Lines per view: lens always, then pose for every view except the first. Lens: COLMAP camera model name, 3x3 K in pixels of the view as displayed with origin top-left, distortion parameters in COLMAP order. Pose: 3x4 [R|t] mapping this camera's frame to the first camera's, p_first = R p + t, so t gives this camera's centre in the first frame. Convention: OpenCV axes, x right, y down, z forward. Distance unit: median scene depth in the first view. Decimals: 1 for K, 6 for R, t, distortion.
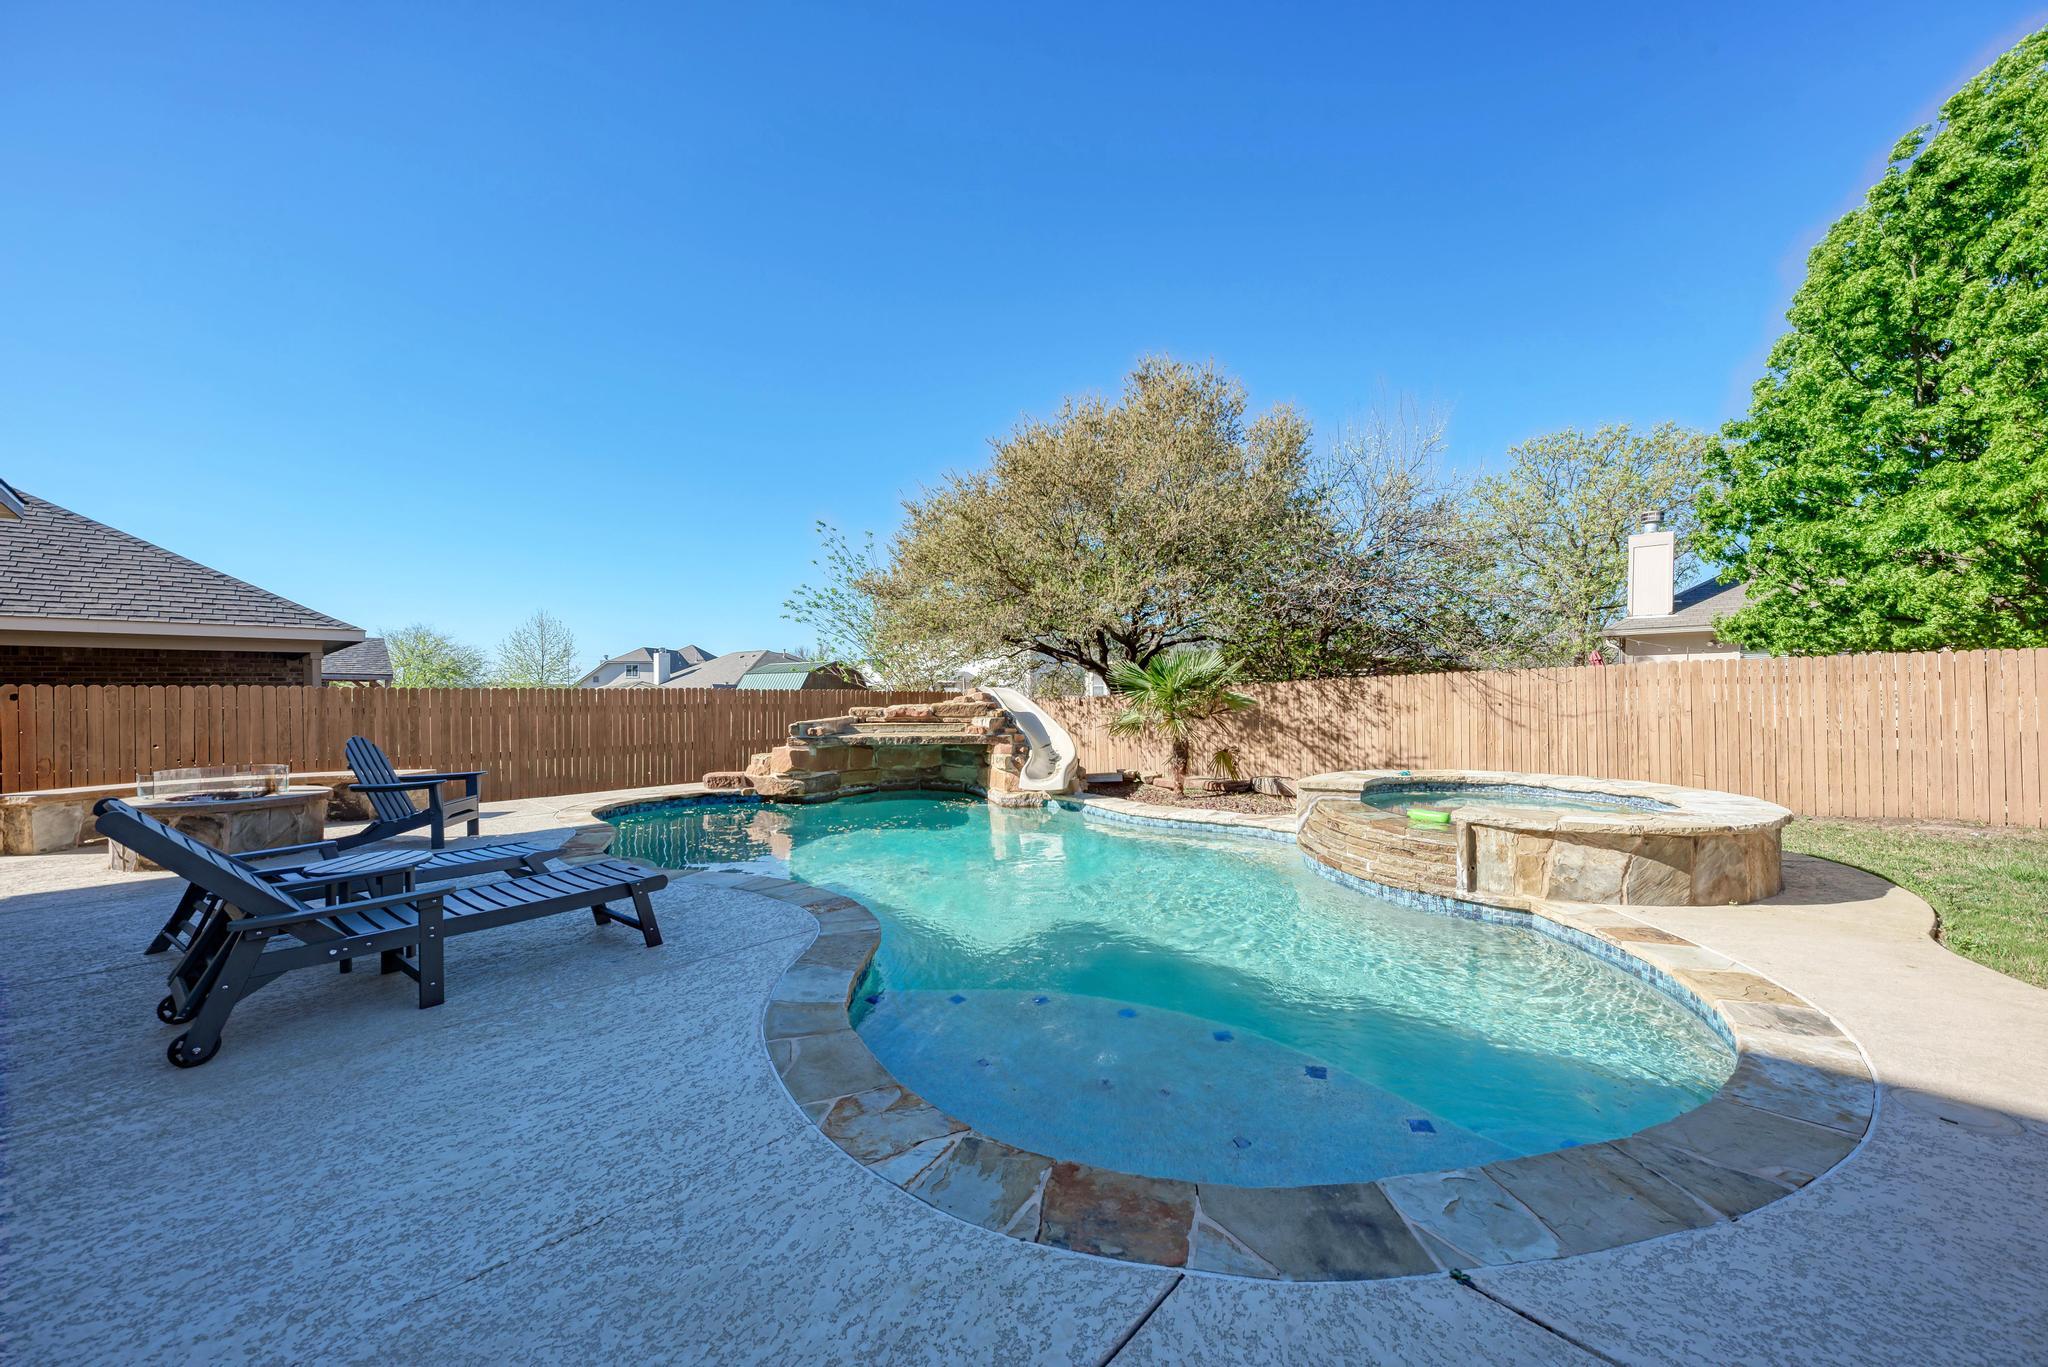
lens RADIAL K [[743.5, 0, 1024.9], [0, 743.5, 692.6], [0, 0, 1]] dist [0.013252, -0.007503]
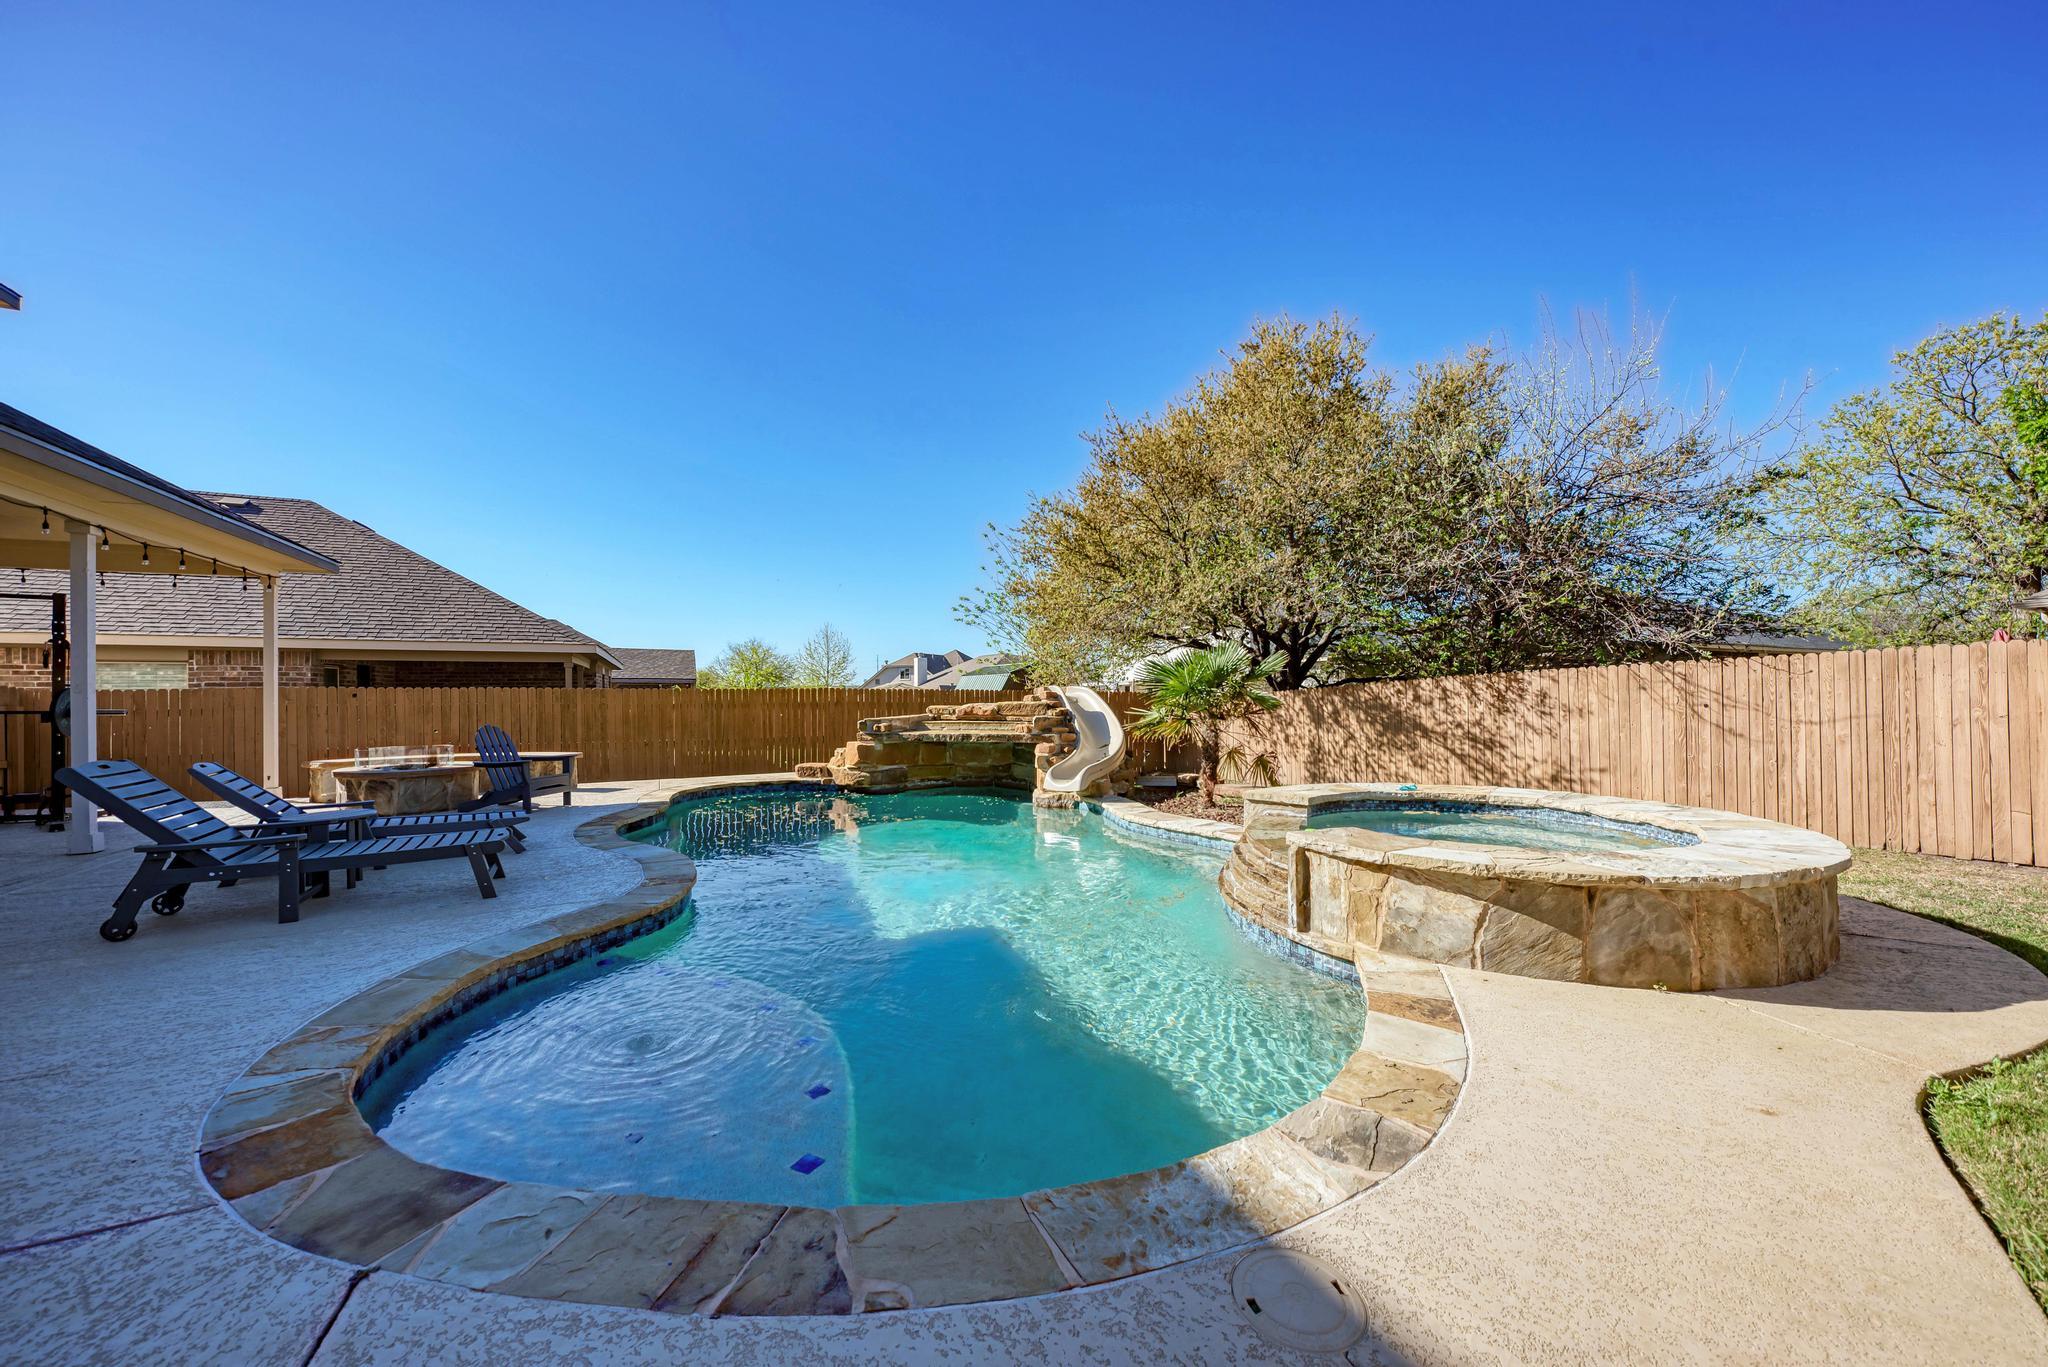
lens RADIAL K [[743.5, 0, 1024.9], [0, 743.5, 692.6], [0, 0, 1]] dist [0.013252, -0.007503]
pose [[0.937484, -0.001666, -0.348023, 0.289833], [0.001392, 0.999998, -0.001037, 0.002787], [0.348025, 0.000487, 0.937485, 0.063410]]
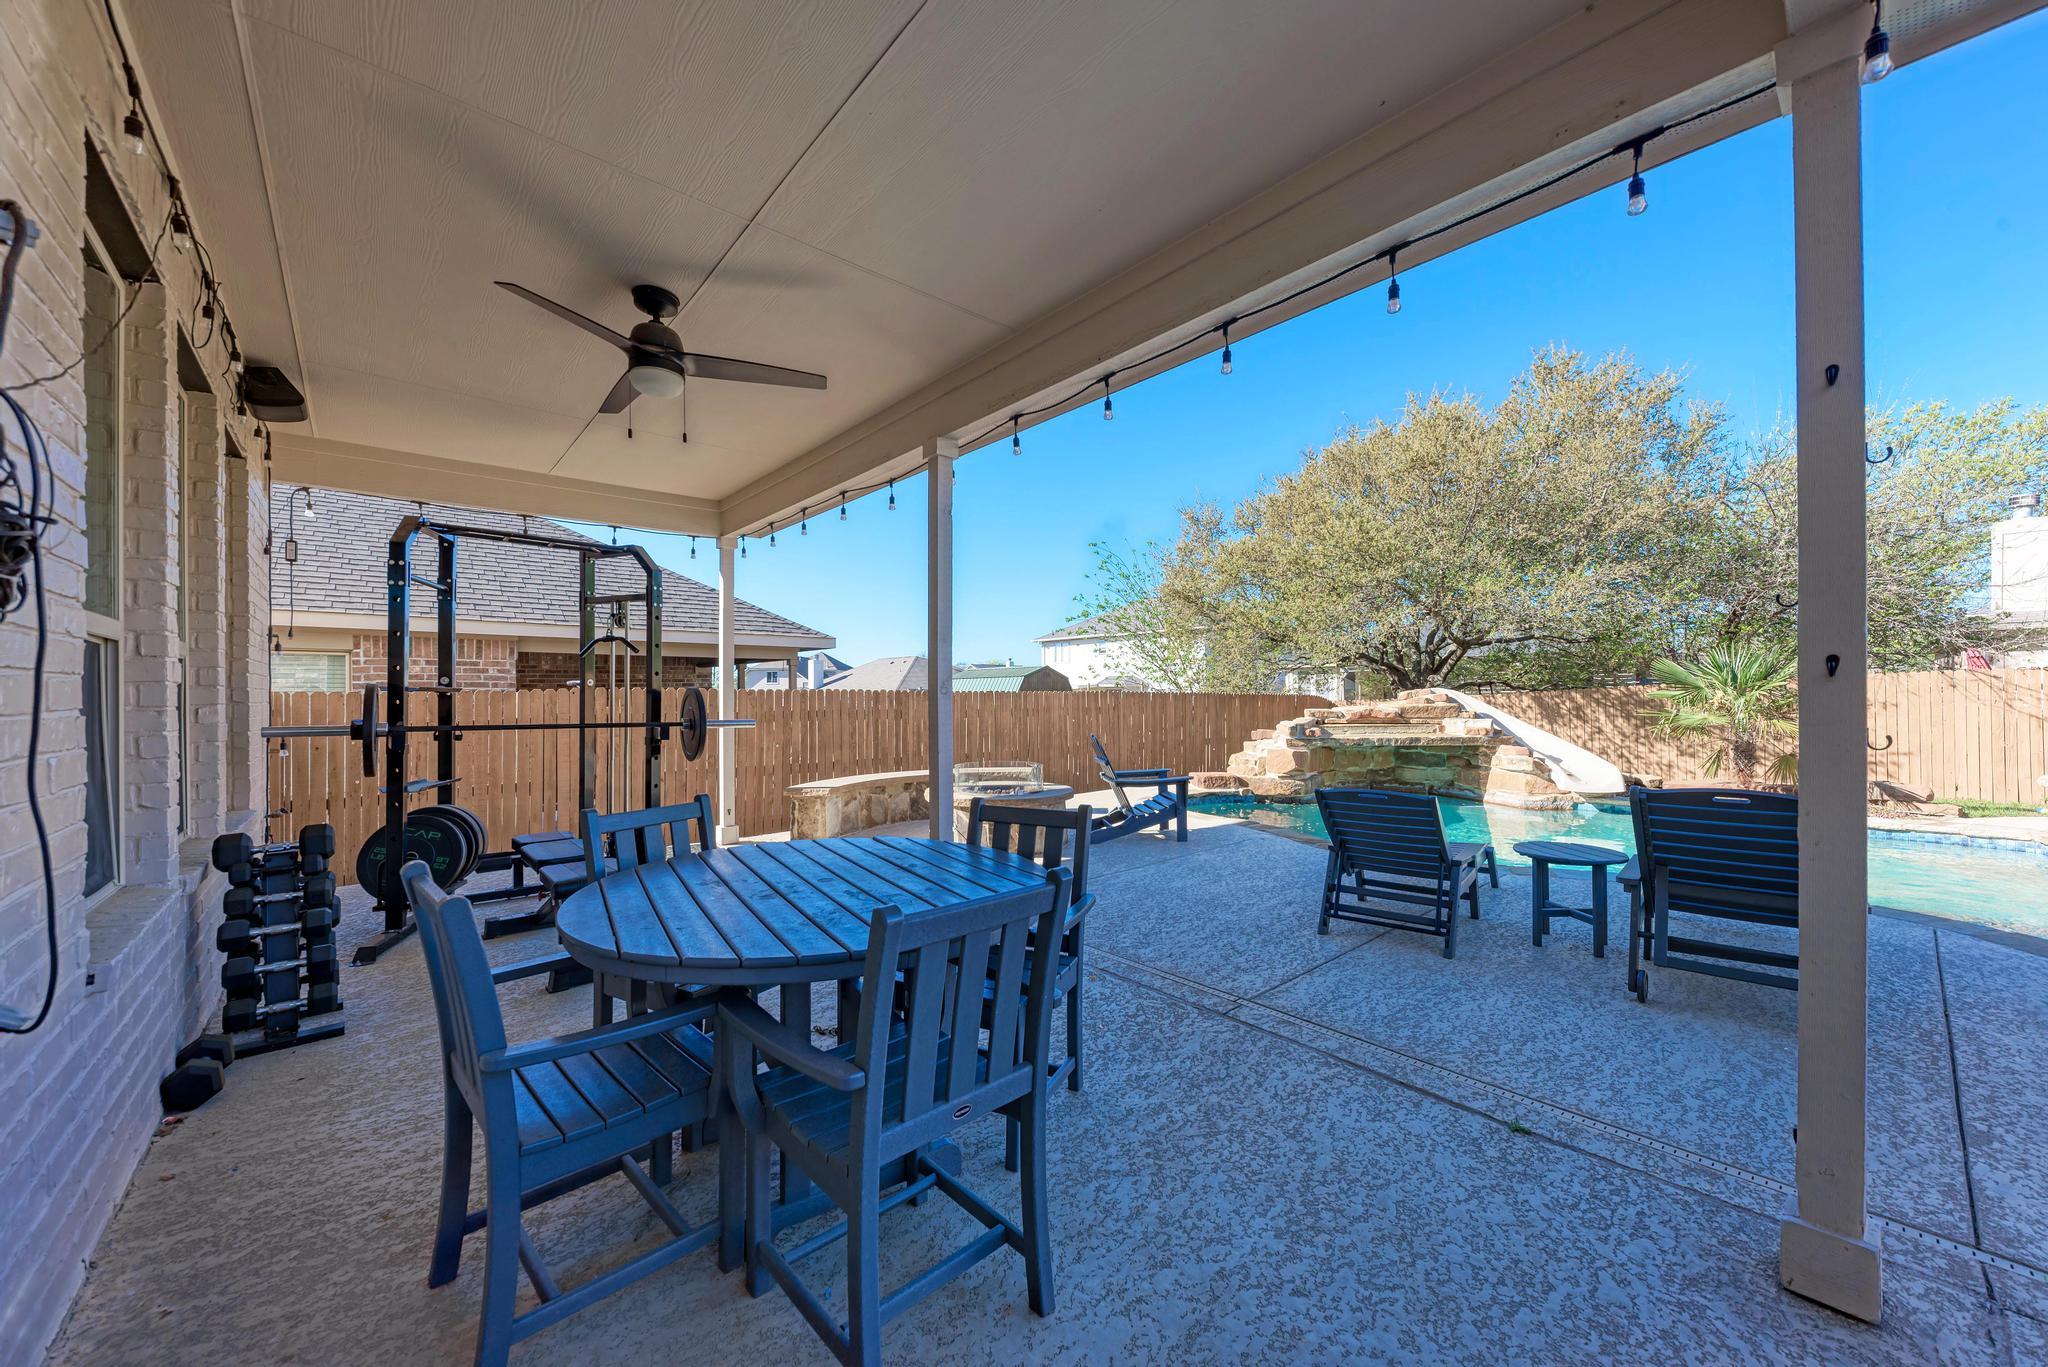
lens RADIAL K [[743.5, 0, 1024.9], [0, 743.5, 692.6], [0, 0, 1]] dist [0.013252, -0.007503]
pose [[0.995298, -0.004249, -0.096767, -0.570566], [0.003747, 0.999979, -0.005366, 0.002265], [0.096788, 0.004978, 0.995293, -0.042634]]
